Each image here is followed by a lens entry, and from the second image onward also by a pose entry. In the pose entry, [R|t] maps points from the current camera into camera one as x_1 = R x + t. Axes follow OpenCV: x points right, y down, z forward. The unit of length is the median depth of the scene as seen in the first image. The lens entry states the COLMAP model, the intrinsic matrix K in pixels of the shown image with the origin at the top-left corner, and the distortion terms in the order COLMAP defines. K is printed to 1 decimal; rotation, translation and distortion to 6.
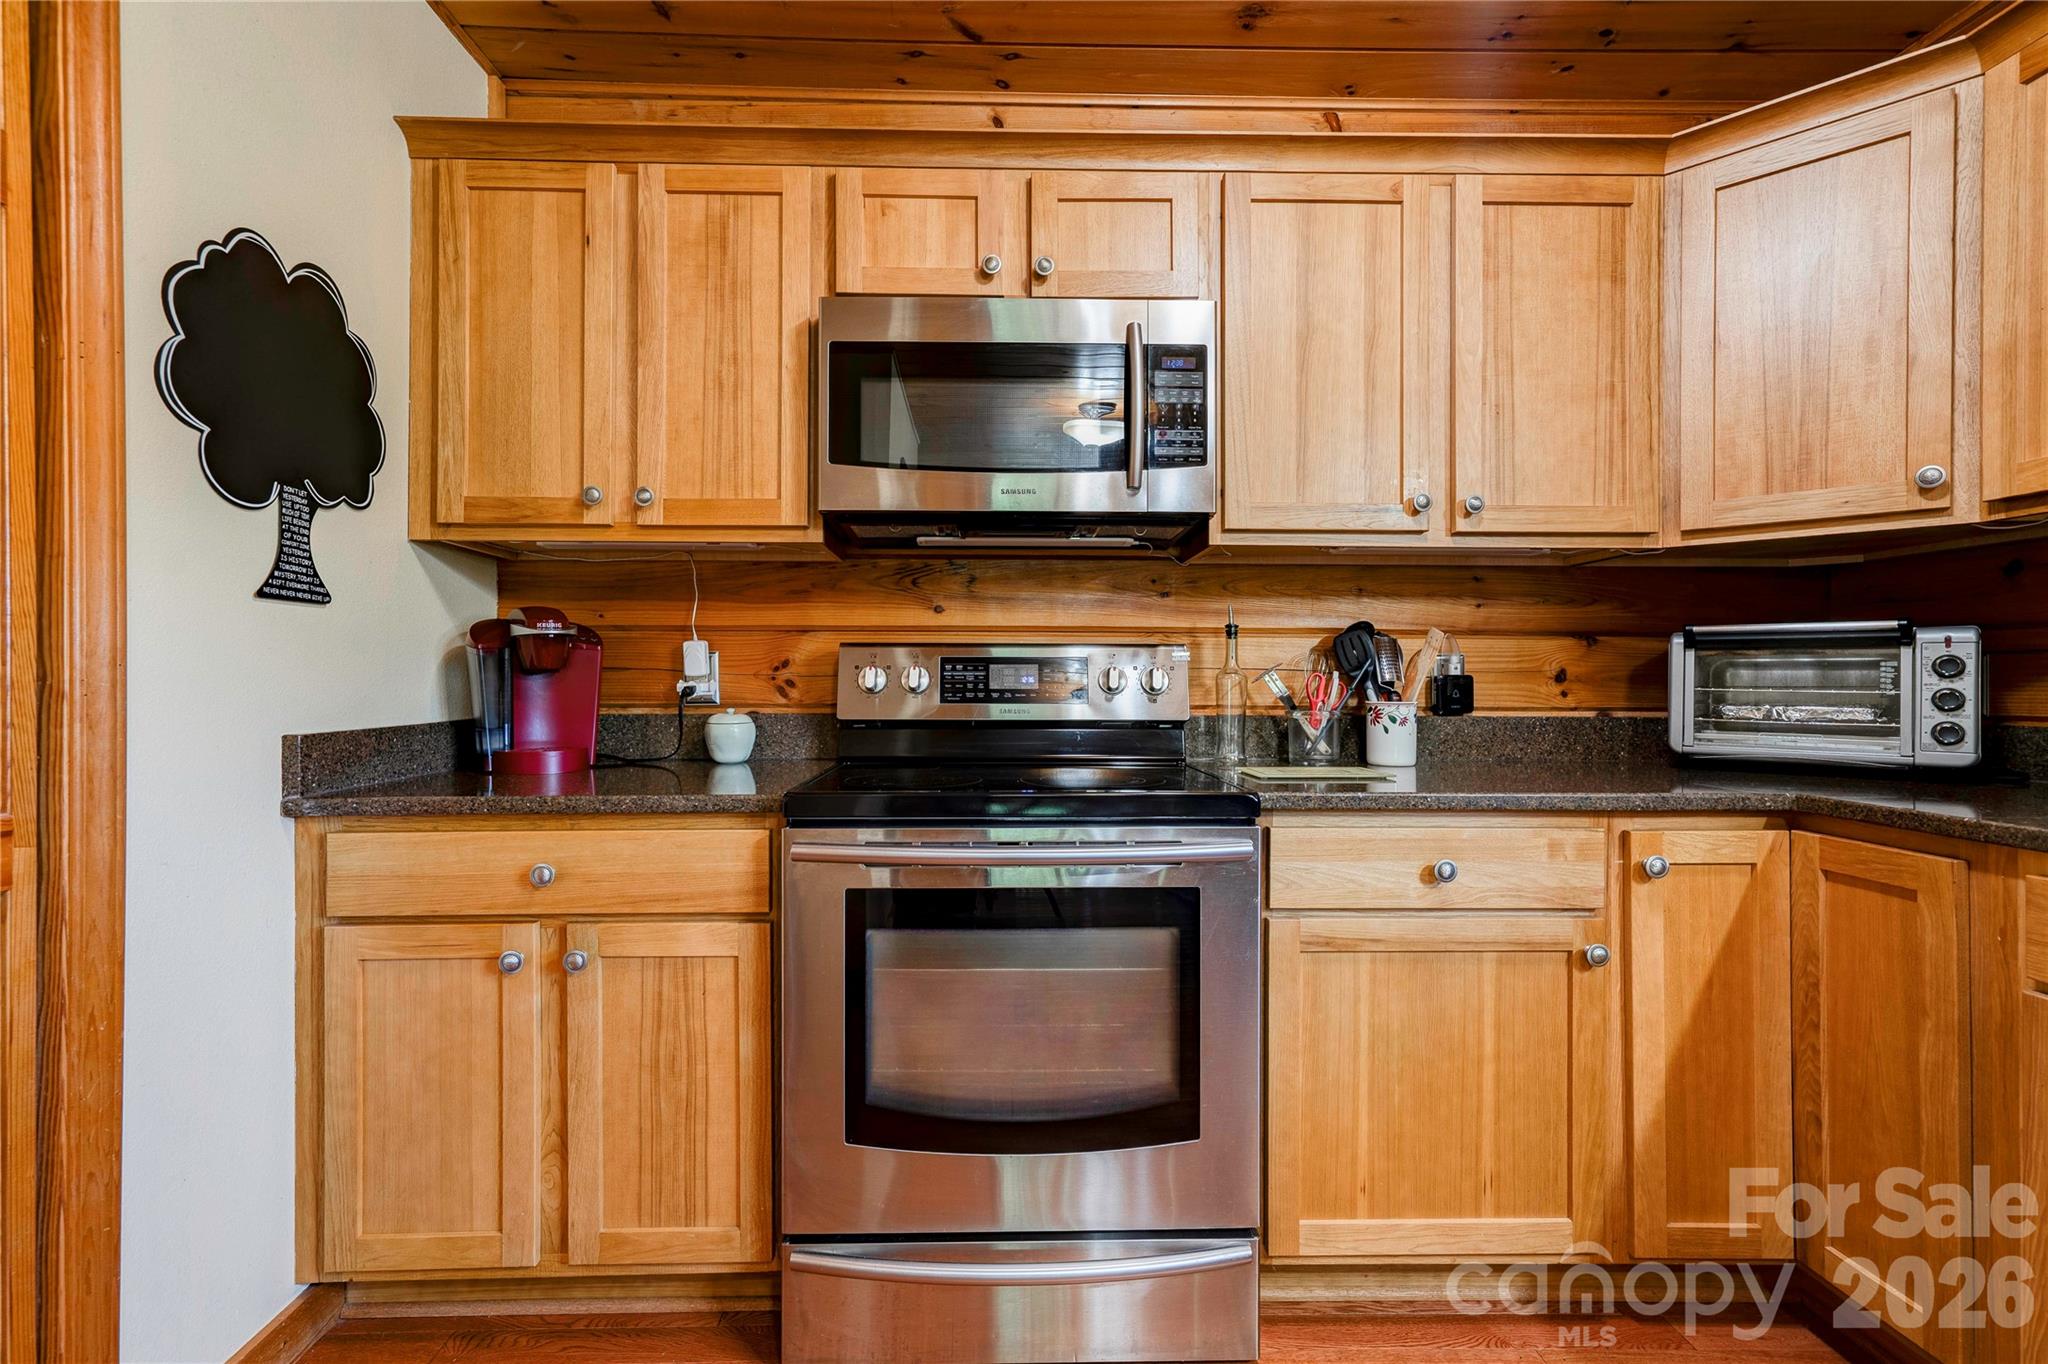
lens RADIAL K [[938.4, 0, 1017.8], [0, 938.4, 677.6], [0, 0, 1]] dist [-0.003971, 0.013531]
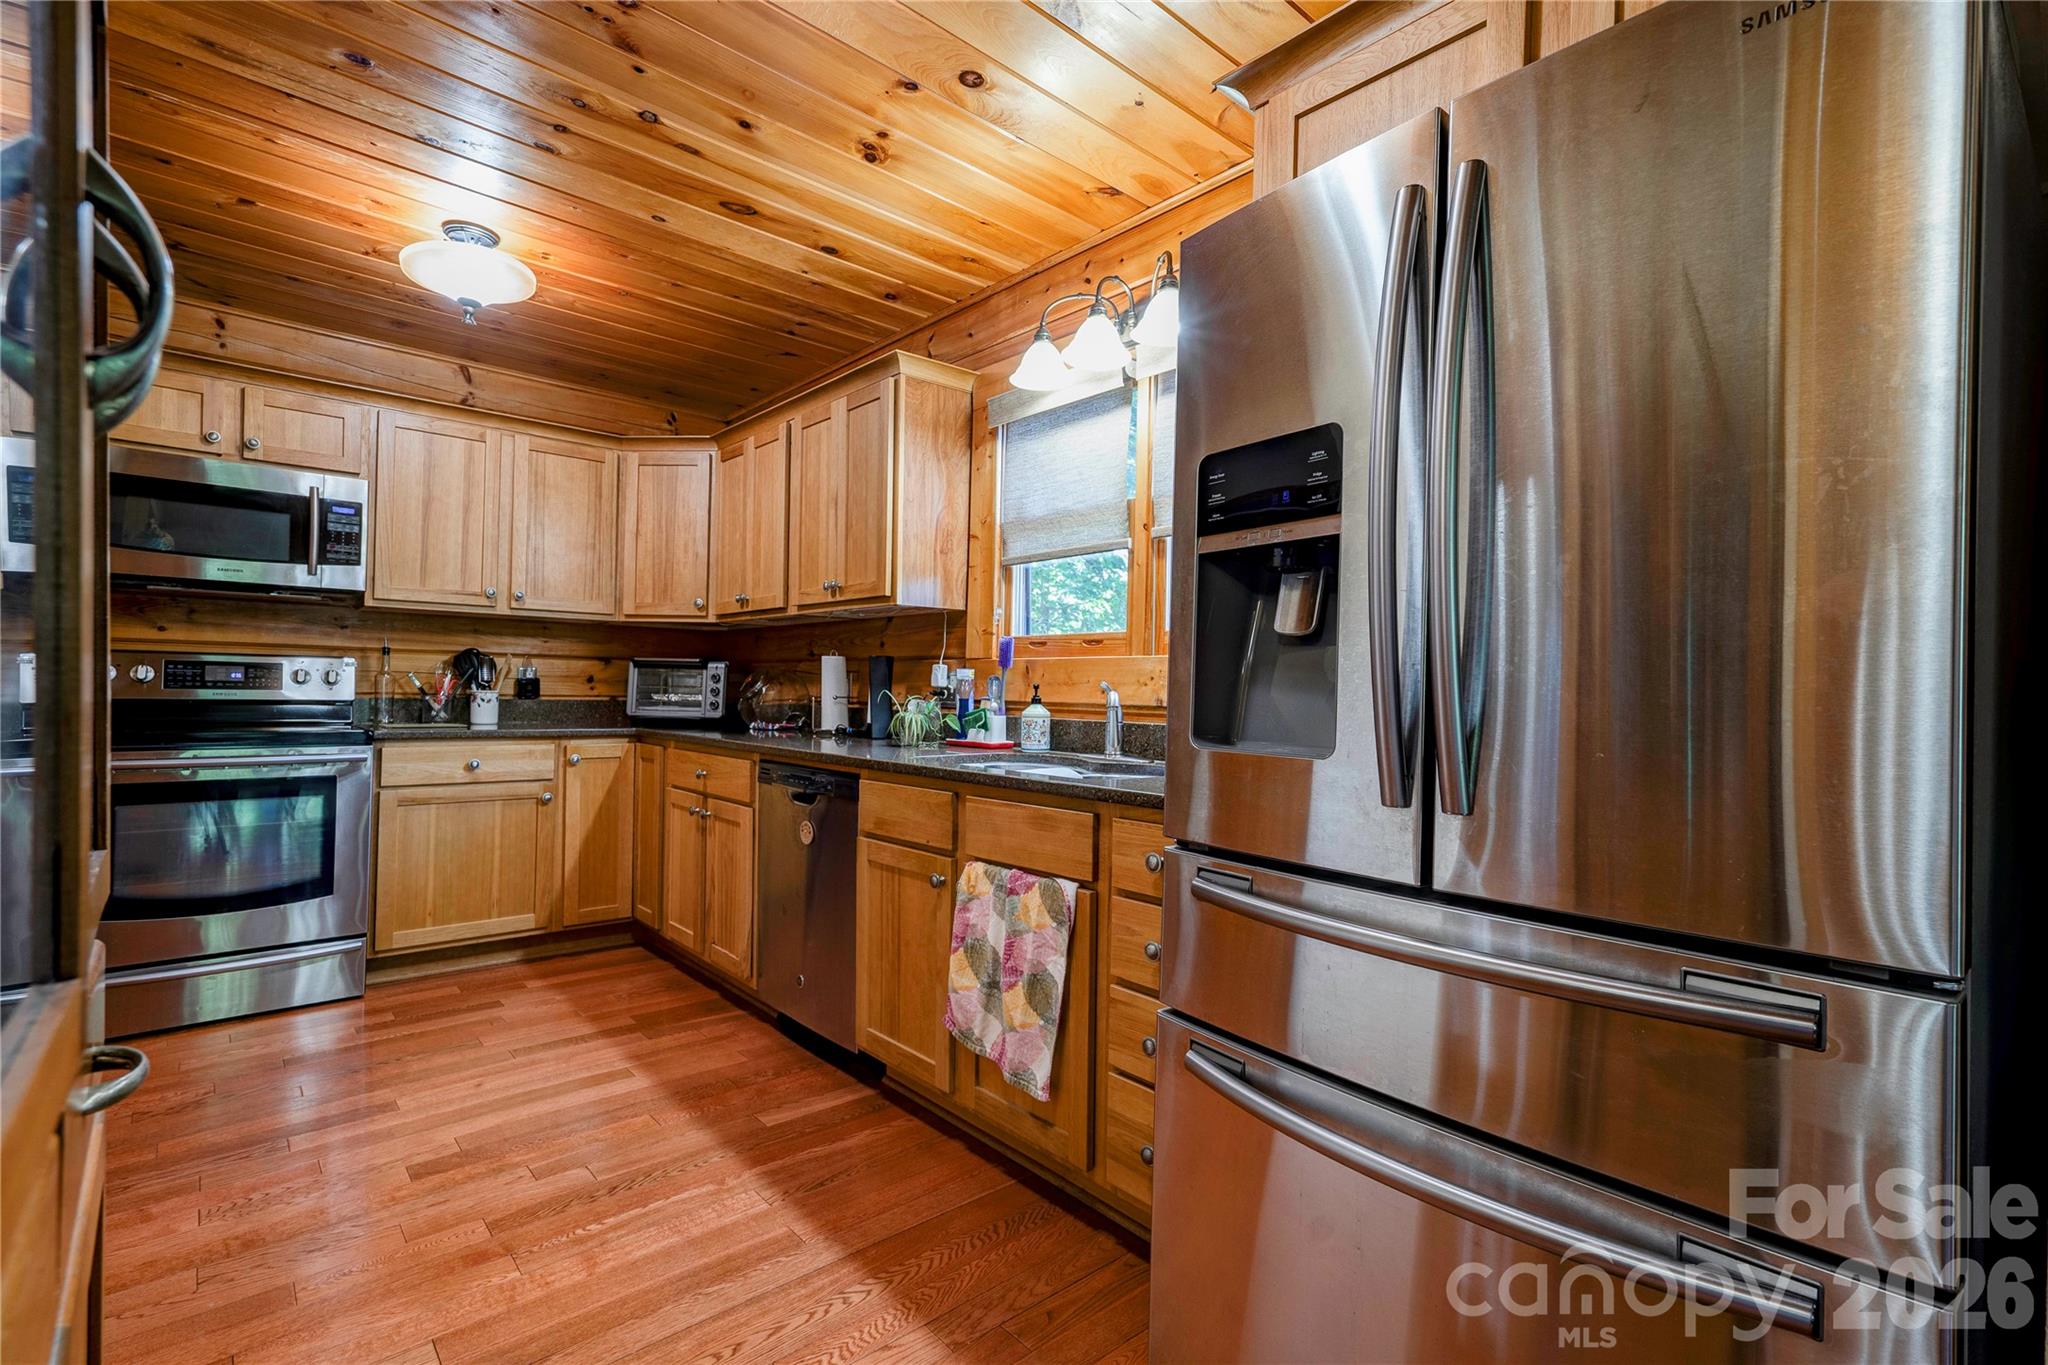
lens RADIAL K [[938.4, 0, 1017.8], [0, 938.4, 678.1], [0, 0, 1]] dist [-0.003971, 0.013531]
pose [[0.774240, 0.020451, 0.632561, 0.030223], [-0.019111, 0.999777, -0.008932, -0.004739], [-0.632603, -0.005174, 0.774459, -1.286169]]
